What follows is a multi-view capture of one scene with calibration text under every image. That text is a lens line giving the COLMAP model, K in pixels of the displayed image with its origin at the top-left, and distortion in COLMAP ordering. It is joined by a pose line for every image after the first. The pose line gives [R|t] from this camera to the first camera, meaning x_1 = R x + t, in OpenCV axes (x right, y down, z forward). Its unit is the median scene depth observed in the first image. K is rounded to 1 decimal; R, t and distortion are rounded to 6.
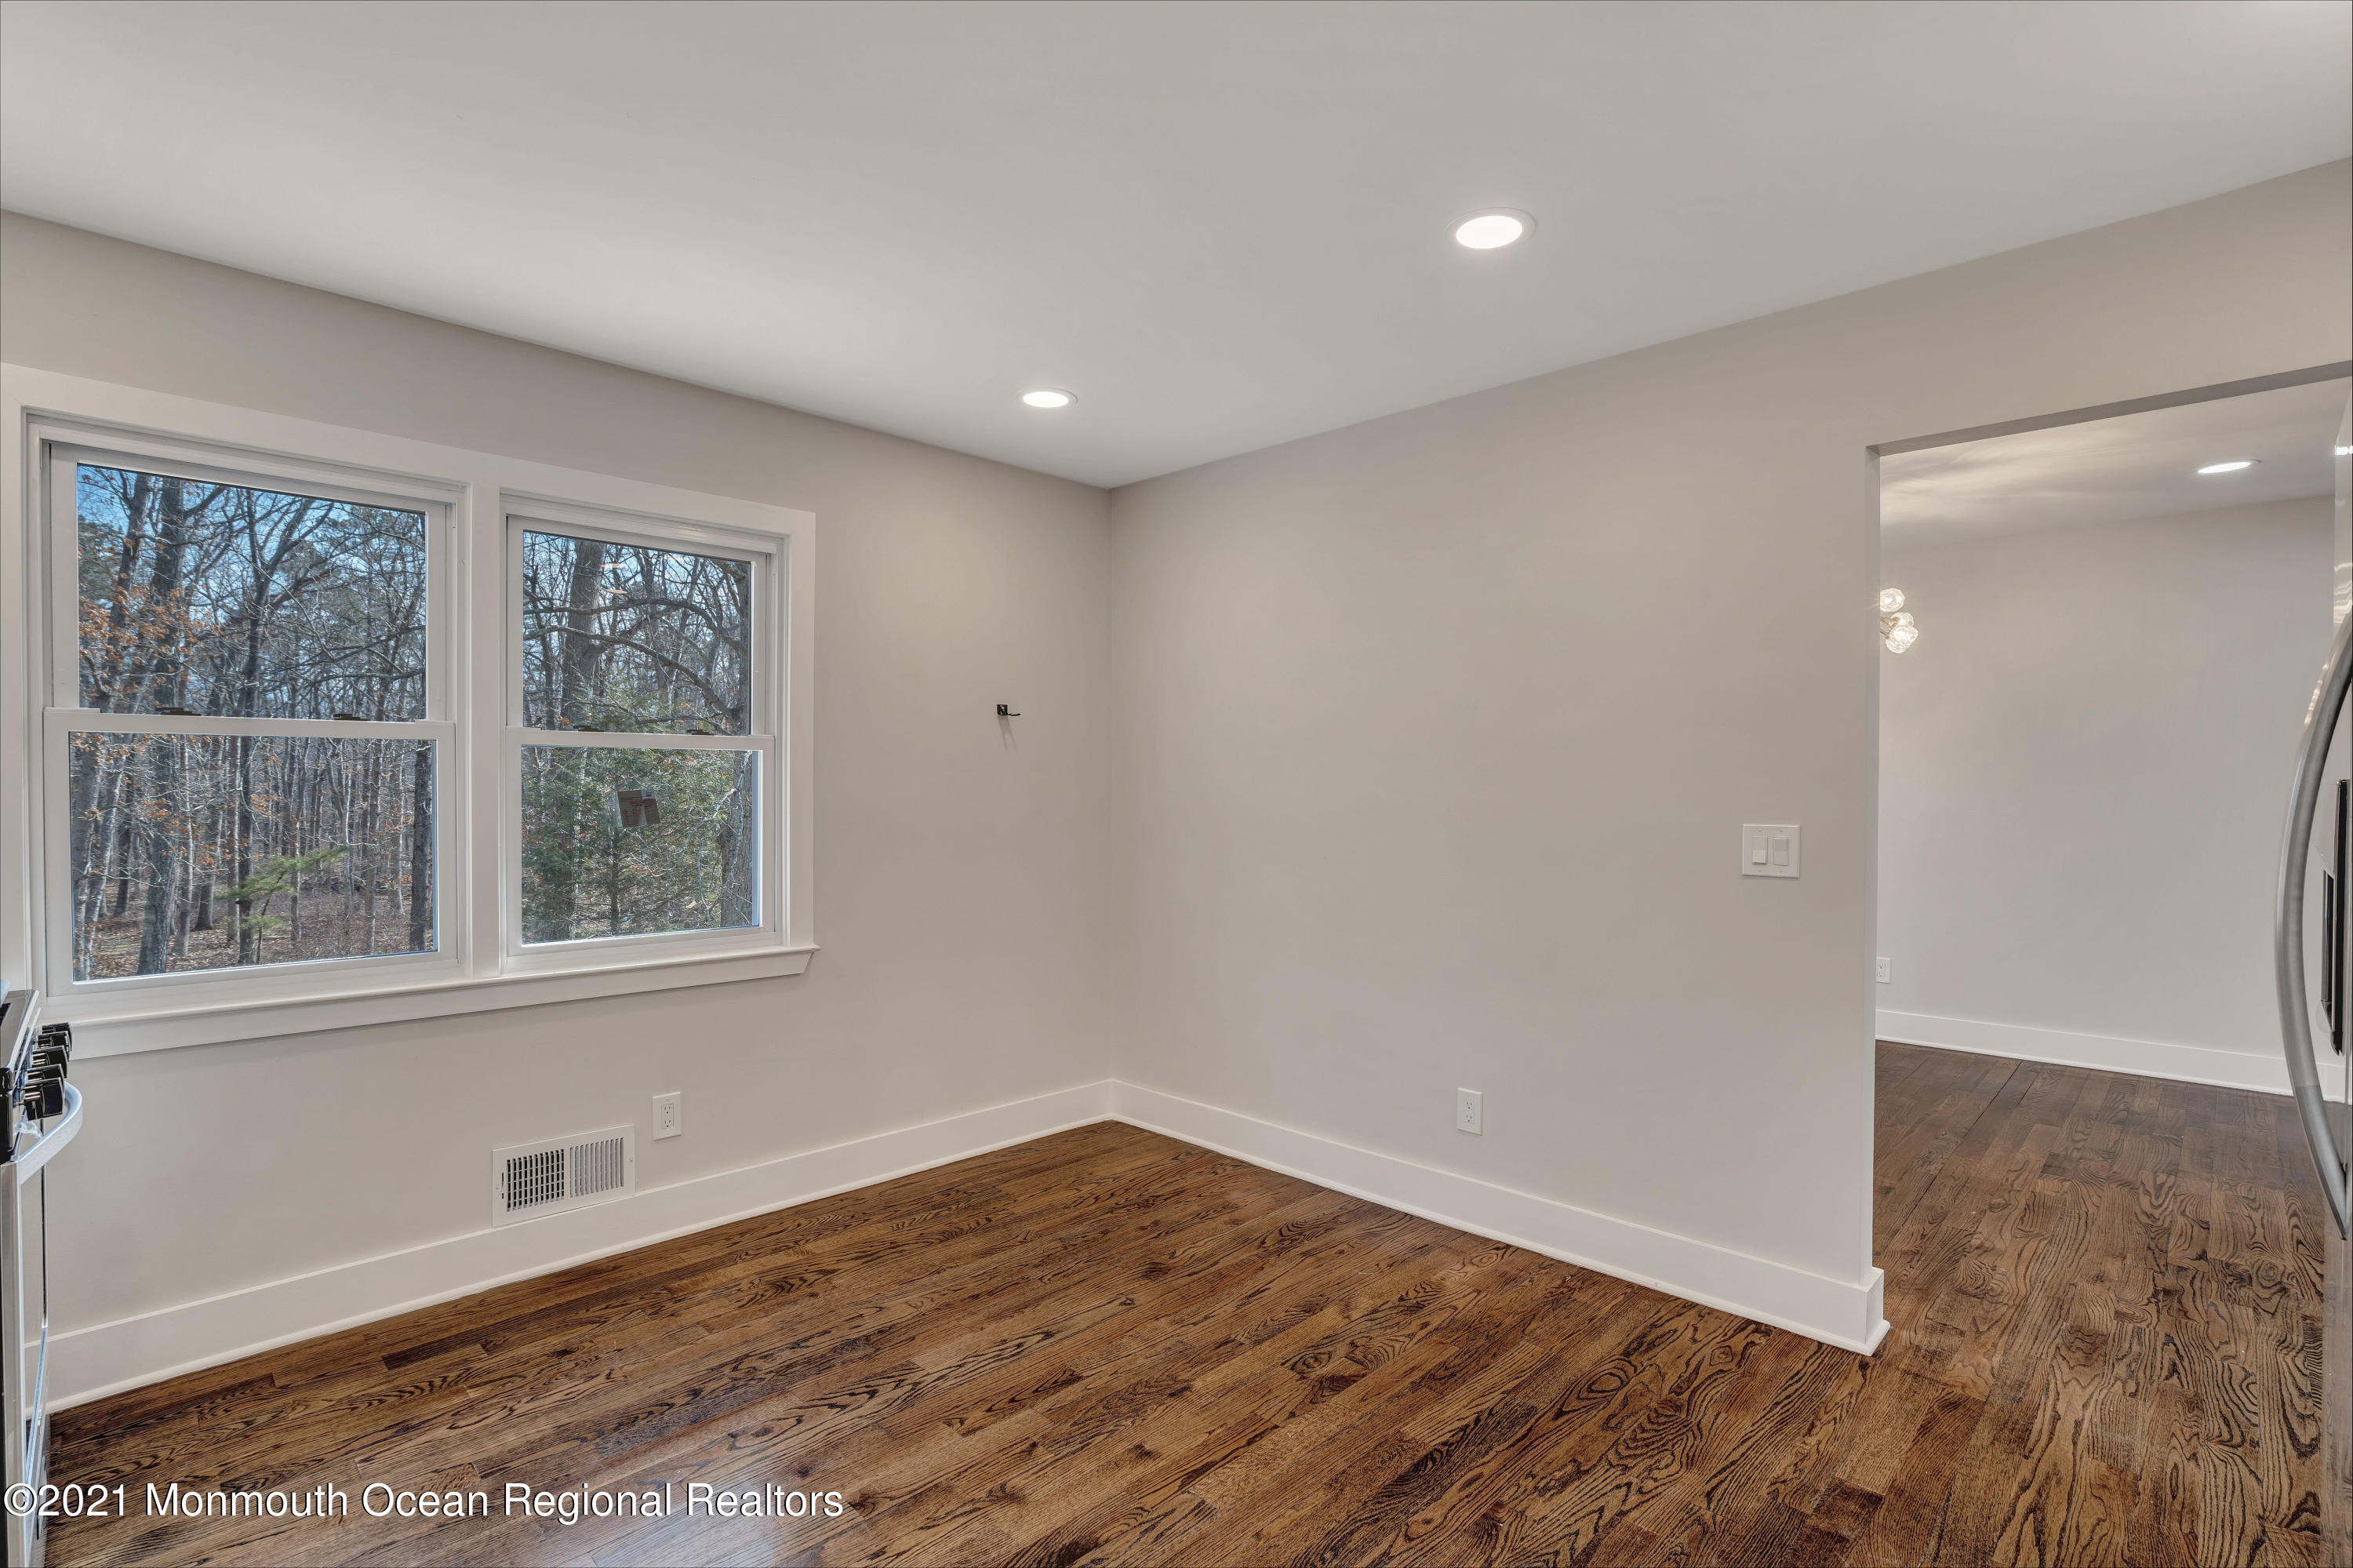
lens RADIAL K [[1093.7, 0, 1178.3], [0, 1093.7, 788.8], [0, 0, 1]] dist [-0.056586, 0.016764]
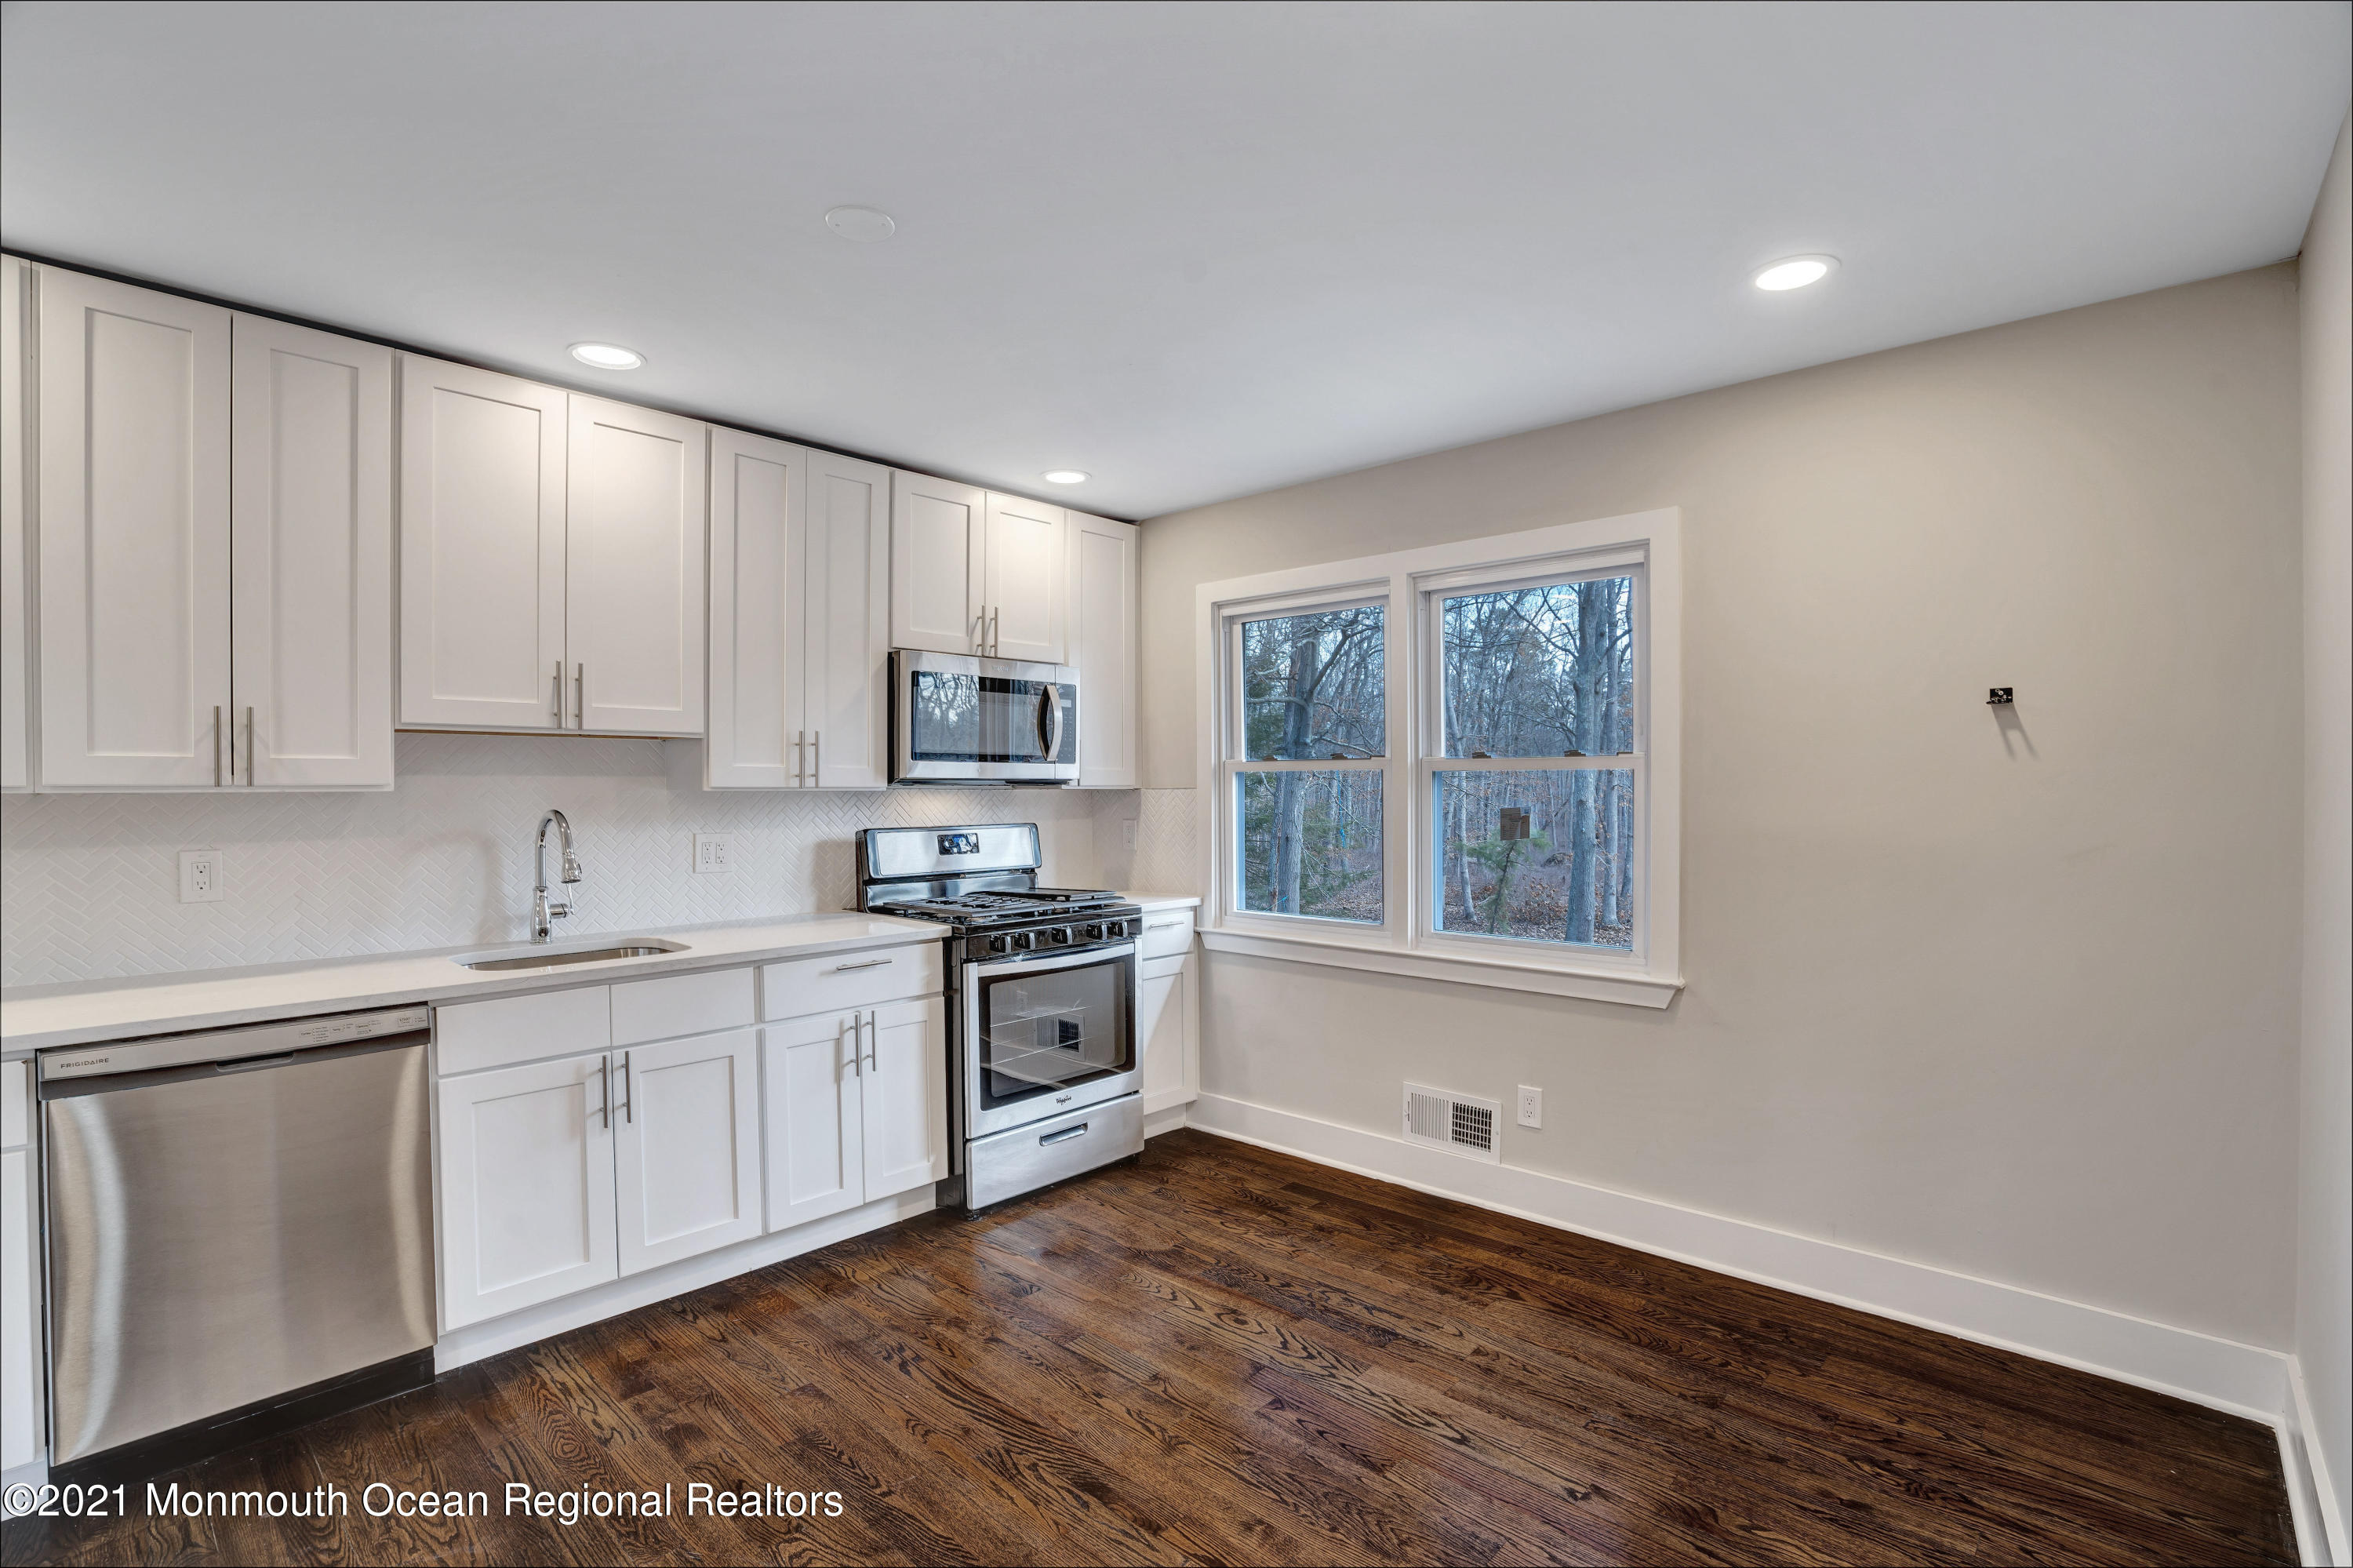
lens RADIAL K [[1085.9, 0, 1174.3], [0, 1085.9, 792.3], [0, 0, 1]] dist [-0.058032, 0.018181]
pose [[0.029195, 0.009046, -0.999533, 0.654488], [0.004613, 0.999947, 0.009184, -0.029735], [0.999563, -0.004879, 0.029151, 0.660375]]
